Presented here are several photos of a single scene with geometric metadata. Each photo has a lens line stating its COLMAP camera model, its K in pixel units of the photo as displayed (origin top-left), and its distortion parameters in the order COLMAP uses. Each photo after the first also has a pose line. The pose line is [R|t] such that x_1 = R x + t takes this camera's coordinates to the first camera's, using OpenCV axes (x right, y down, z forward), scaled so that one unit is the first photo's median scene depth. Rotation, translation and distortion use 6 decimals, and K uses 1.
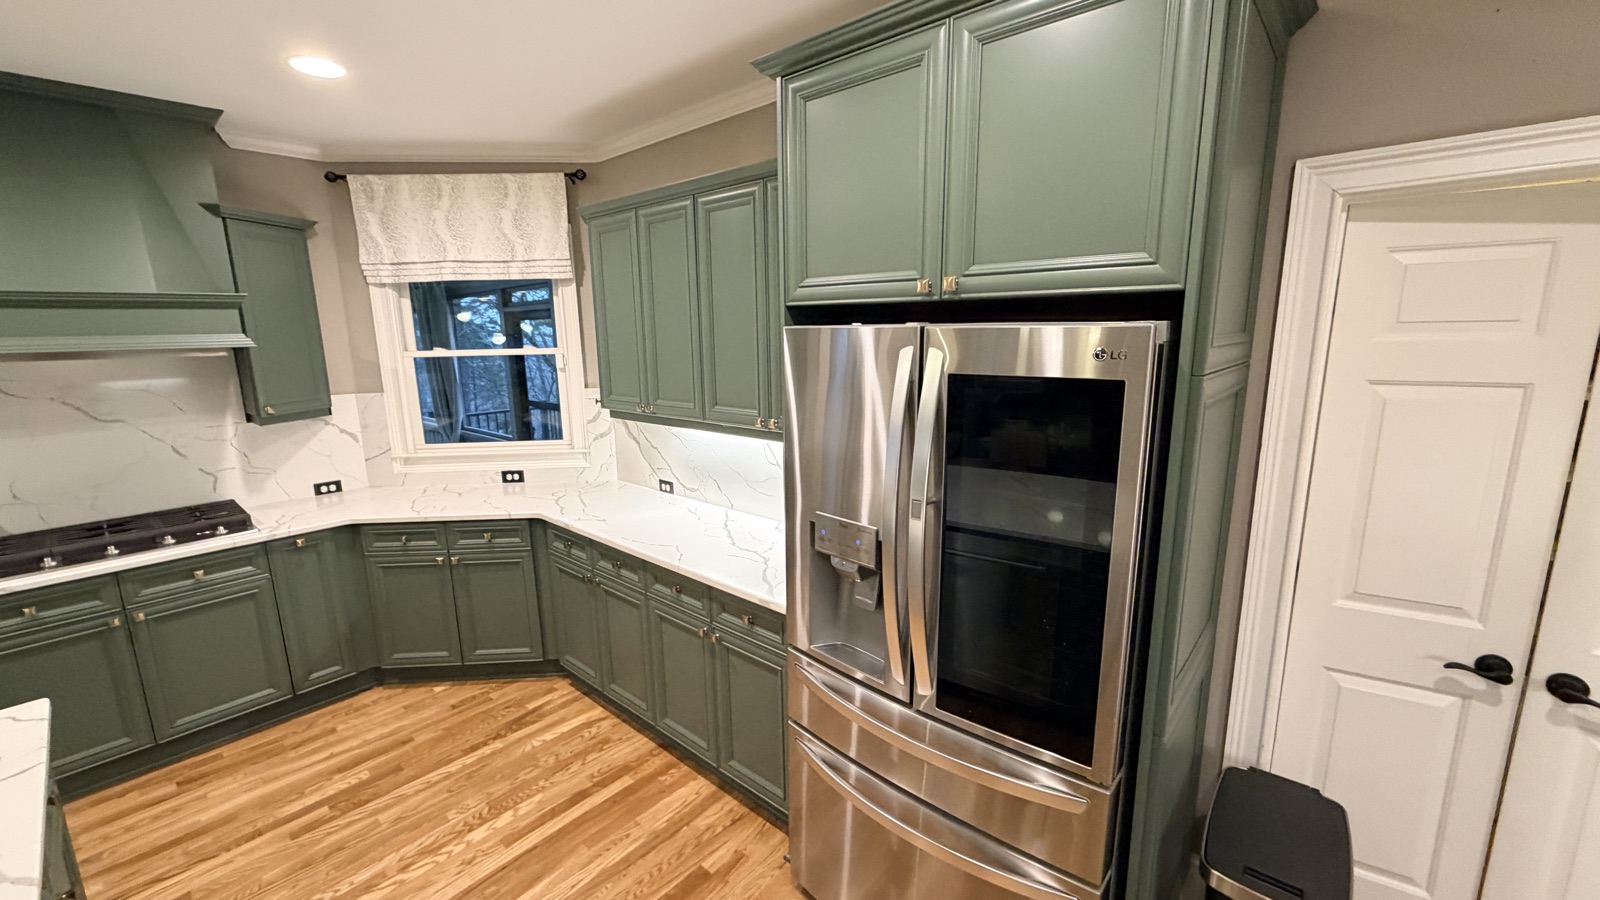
lens RADIAL K [[636.3, 0, 793.8], [0, 636.3, 449.8], [0, 0, 1]] dist [-0.000101, 0.000784]
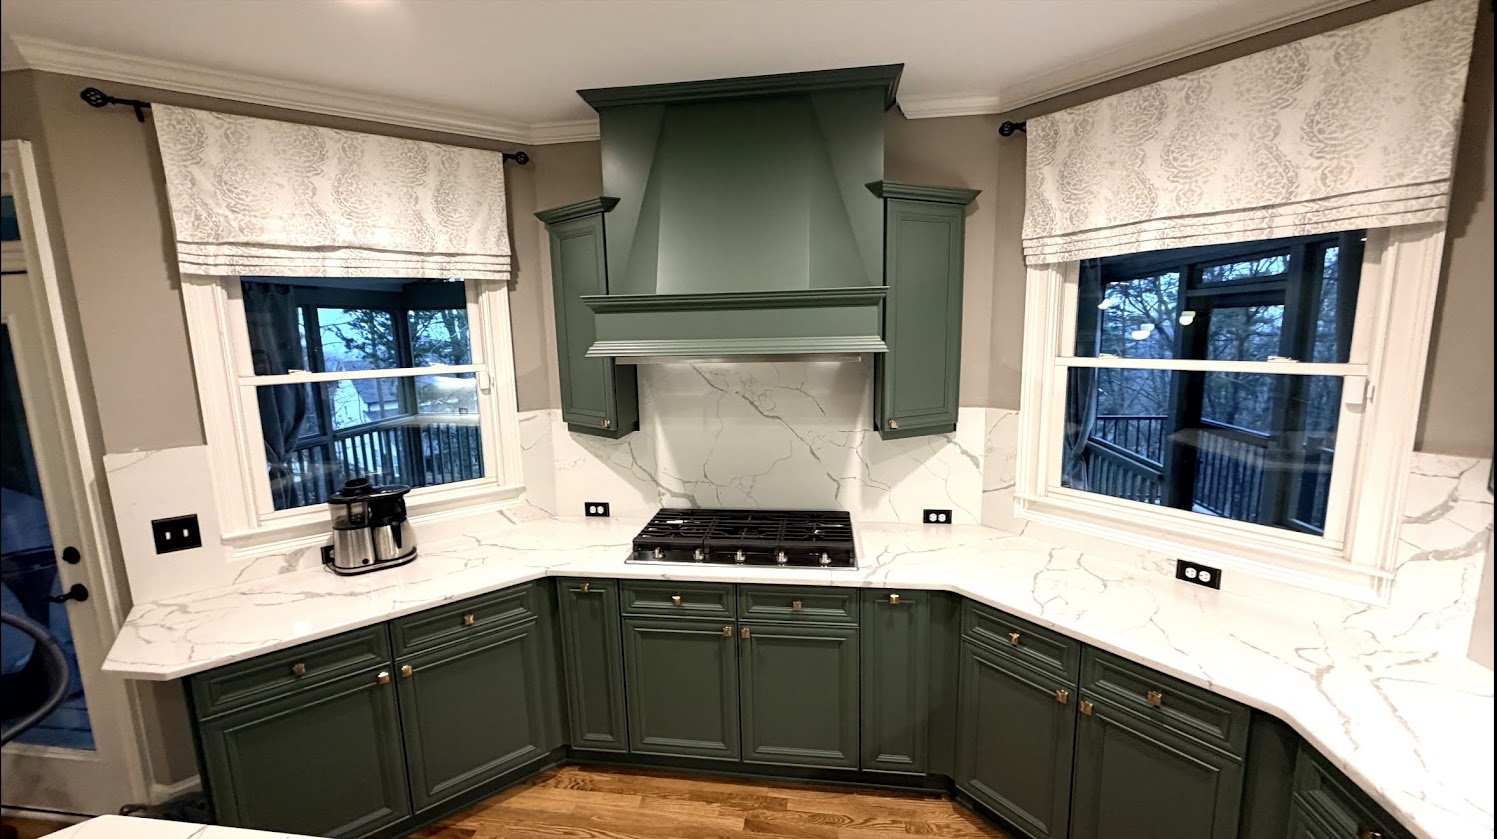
lens RADIAL K [[595.3, 0, 742.7], [0, 595.3, 419.3], [0, 0, 1]] dist [-0.000101, 0.000784]
pose [[0.556493, 0.134707, -0.819859, -0.266578], [-0.144537, 0.987419, 0.064131, -0.082758], [0.818184, 0.082811, 0.568962, 0.357047]]
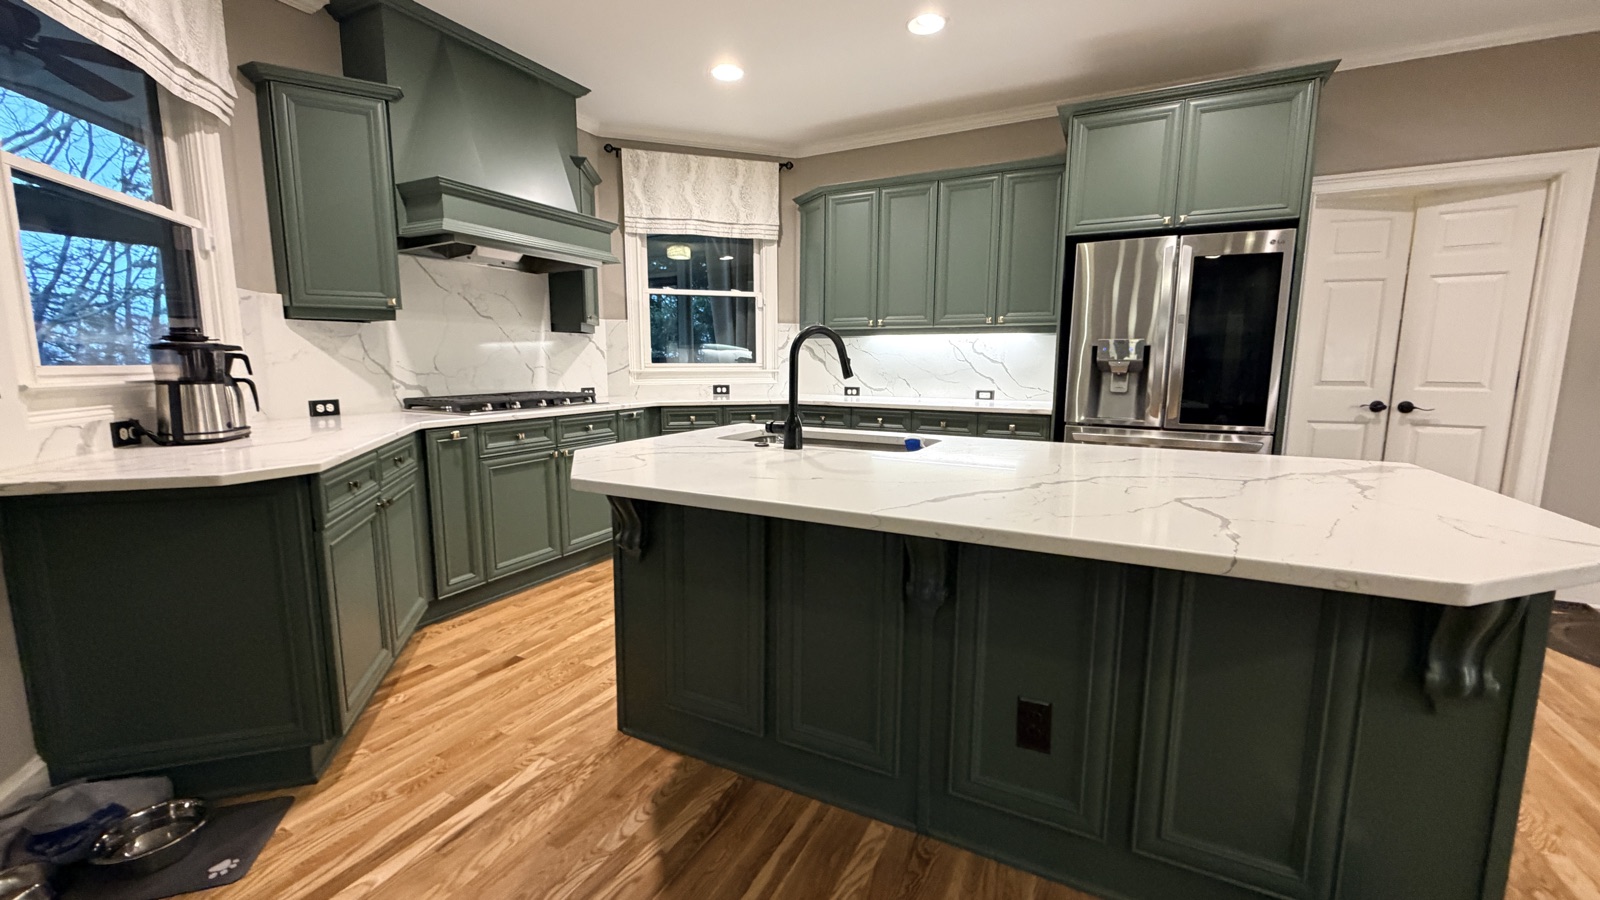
lens RADIAL K [[636.3, 0, 793.8], [0, 636.3, 449.8], [0, 0, 1]] dist [-0.000101, 0.000784]
pose [[0.968272, -0.014764, 0.249463, -0.688181], [0.027854, 0.998409, -0.049026, 0.255890], [-0.248342, 0.054419, 0.967142, -0.310085]]
